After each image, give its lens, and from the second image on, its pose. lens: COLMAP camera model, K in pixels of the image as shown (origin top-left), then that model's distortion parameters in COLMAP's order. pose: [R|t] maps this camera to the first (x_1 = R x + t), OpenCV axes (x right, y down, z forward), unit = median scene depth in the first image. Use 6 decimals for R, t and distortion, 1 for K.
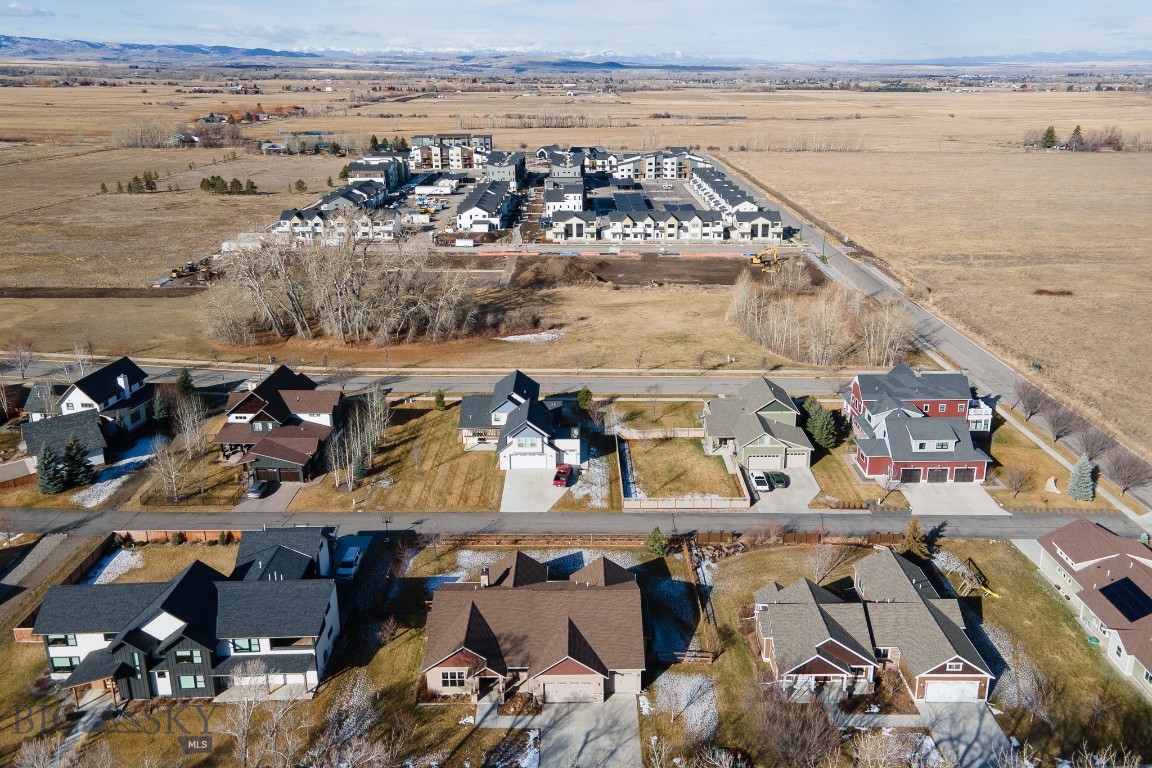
lens RADIAL K [[863.3, 0, 578.0], [0, 863.3, 343.1], [0, 0, 1]] dist [0.044154, 0.003623]
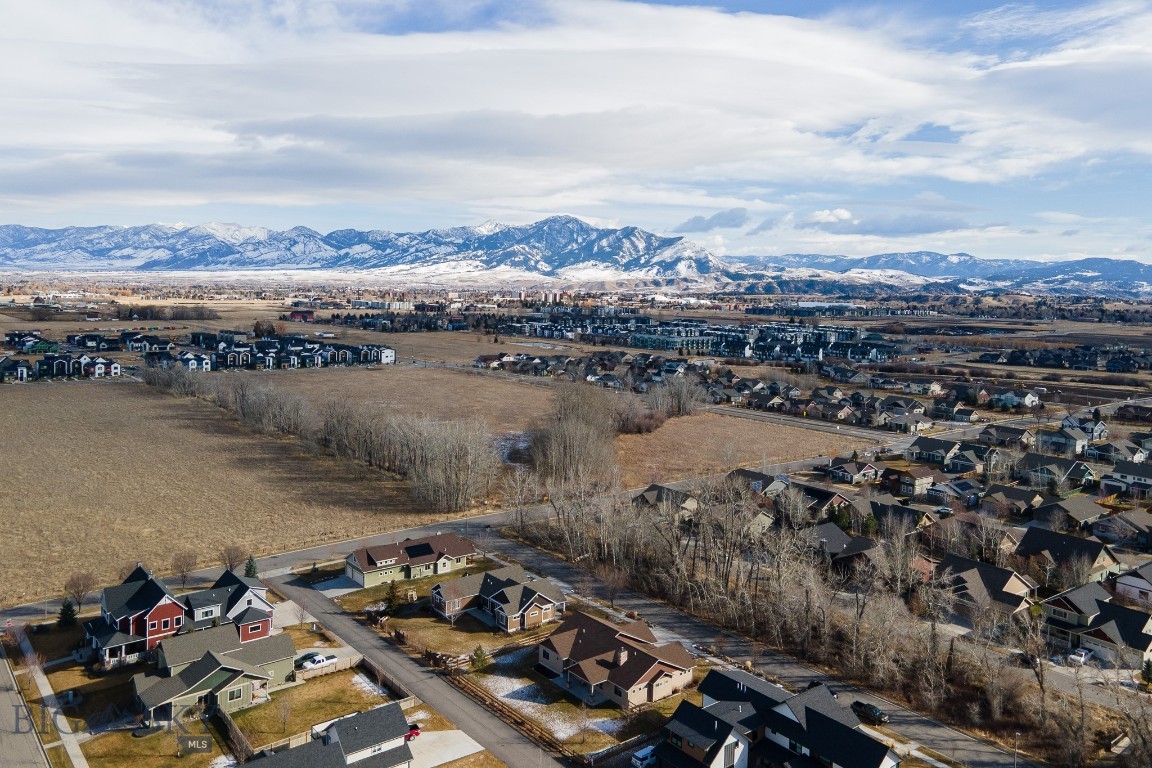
lens RADIAL K [[890.7, 0, 572.0], [0, 890.7, 420.3], [0, 0, 1]] dist [0.040431, 0.003183]
pose [[-0.615996, -0.136782, 0.775783, -0.612251], [0.227816, 0.911795, 0.341656, -0.324122], [-0.754088, 0.387195, -0.530502, 0.906612]]
